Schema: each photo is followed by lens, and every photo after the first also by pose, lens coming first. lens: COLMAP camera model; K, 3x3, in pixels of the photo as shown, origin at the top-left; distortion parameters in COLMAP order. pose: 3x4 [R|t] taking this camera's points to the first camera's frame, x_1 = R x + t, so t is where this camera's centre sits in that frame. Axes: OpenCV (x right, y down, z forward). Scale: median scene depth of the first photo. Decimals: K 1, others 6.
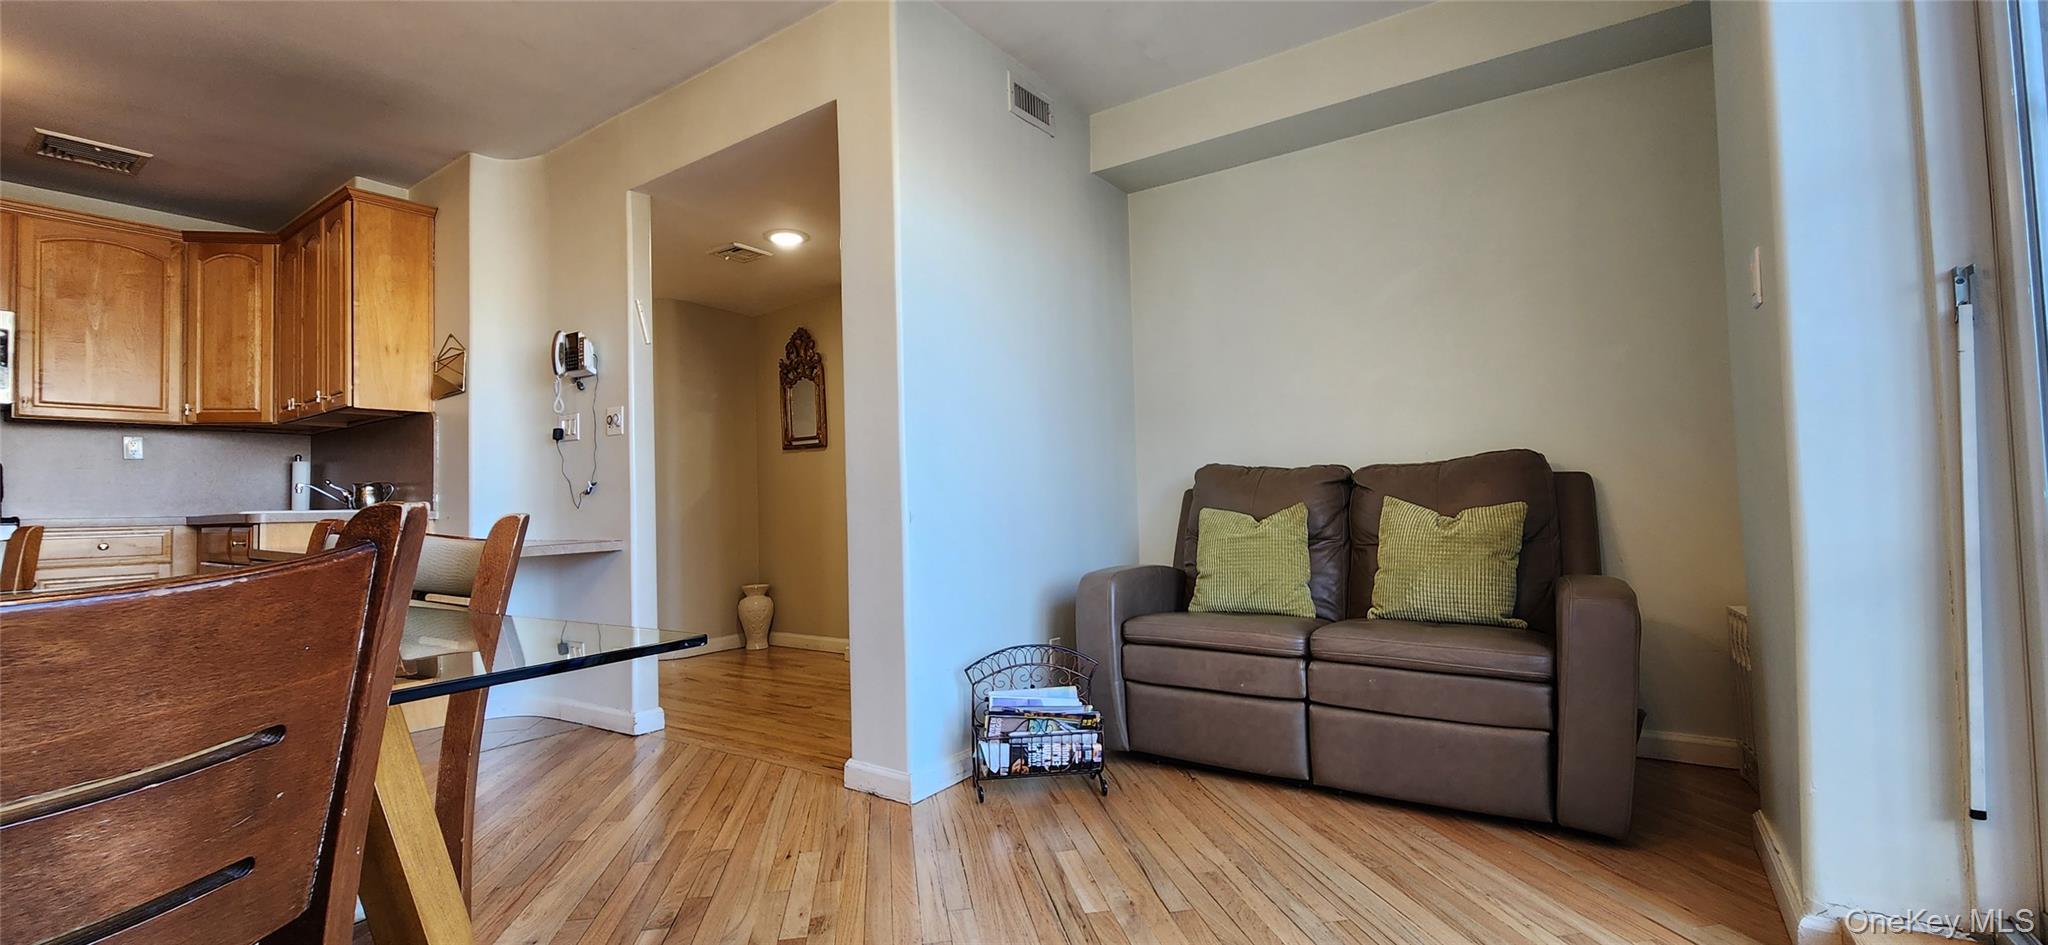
lens RADIAL K [[832.9, 0, 1029.4], [0, 832.9, 475.5], [0, 0, 1]] dist [0.002543, -0.001866]
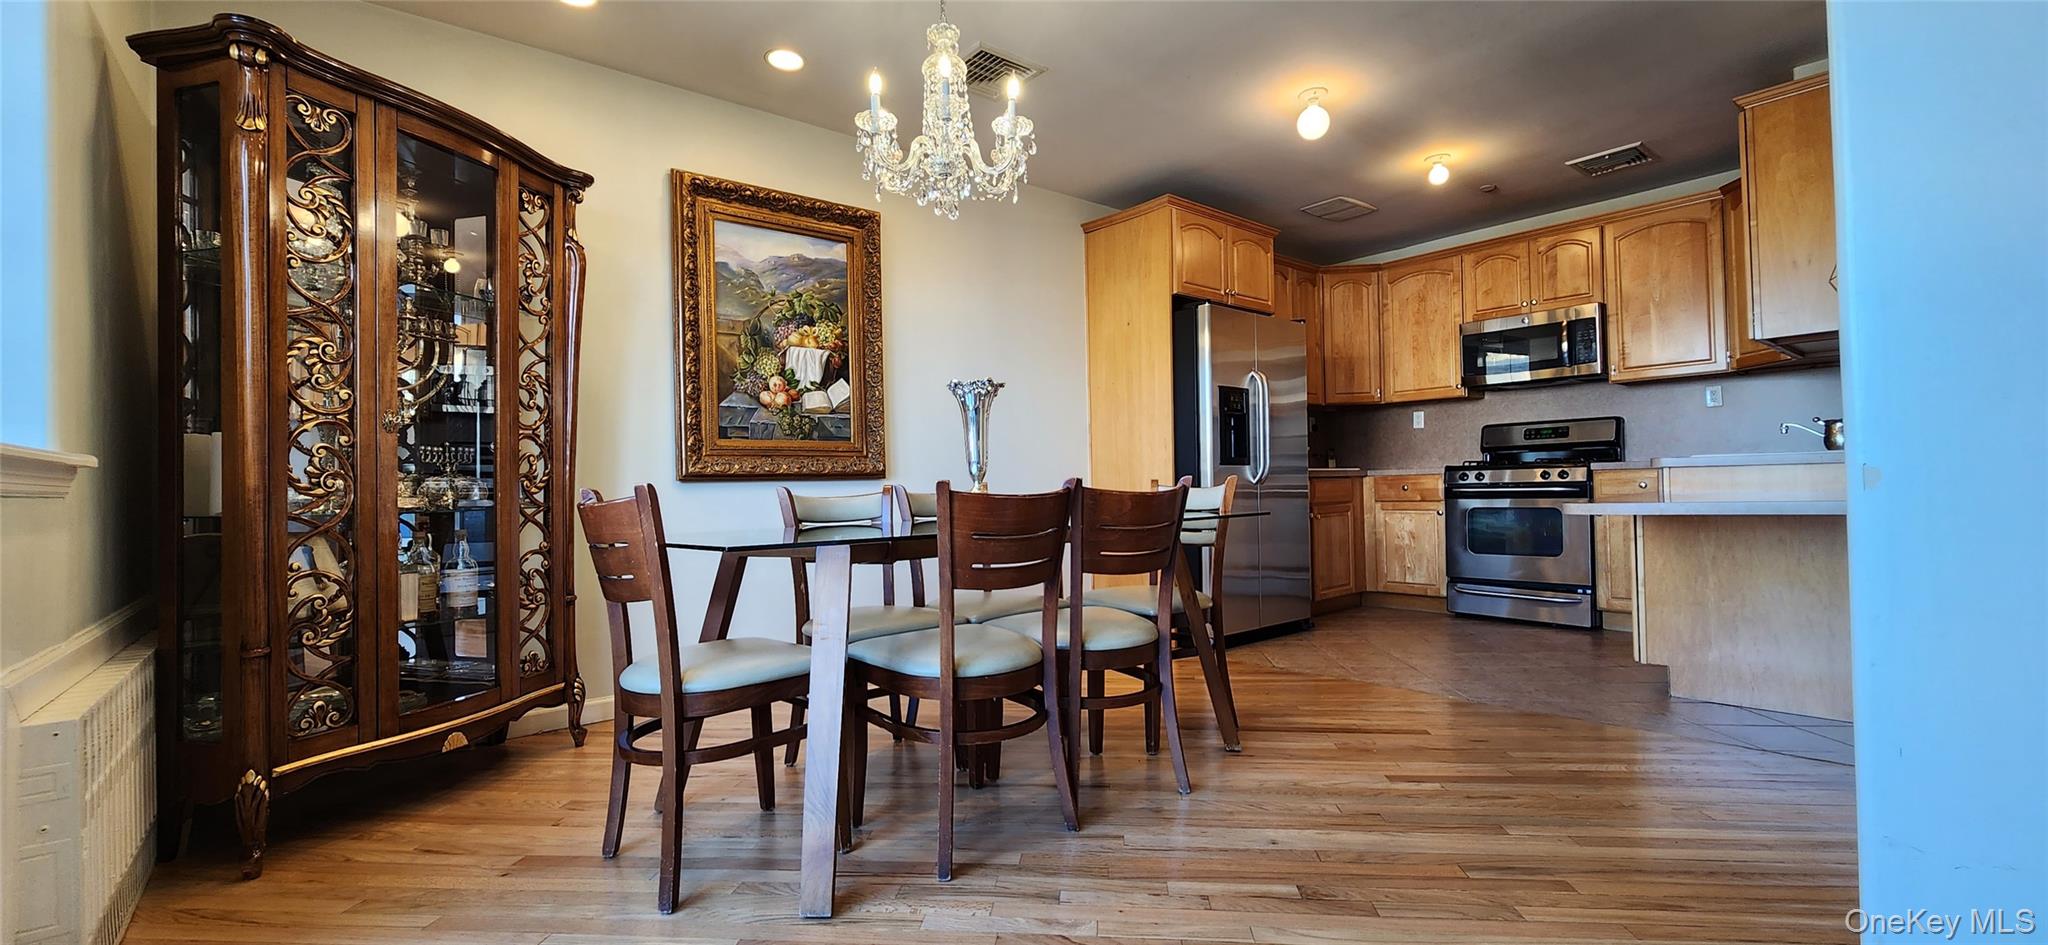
lens RADIAL K [[832.9, 0, 1020.2], [0, 832.9, 478.0], [0, 0, 1]] dist [0.002543, -0.001866]
pose [[-0.271765, 0.020325, -0.962149, 0.258665], [0.063624, 0.997969, 0.003110, 0.013697], [0.960258, -0.060370, -0.272506, 0.439506]]
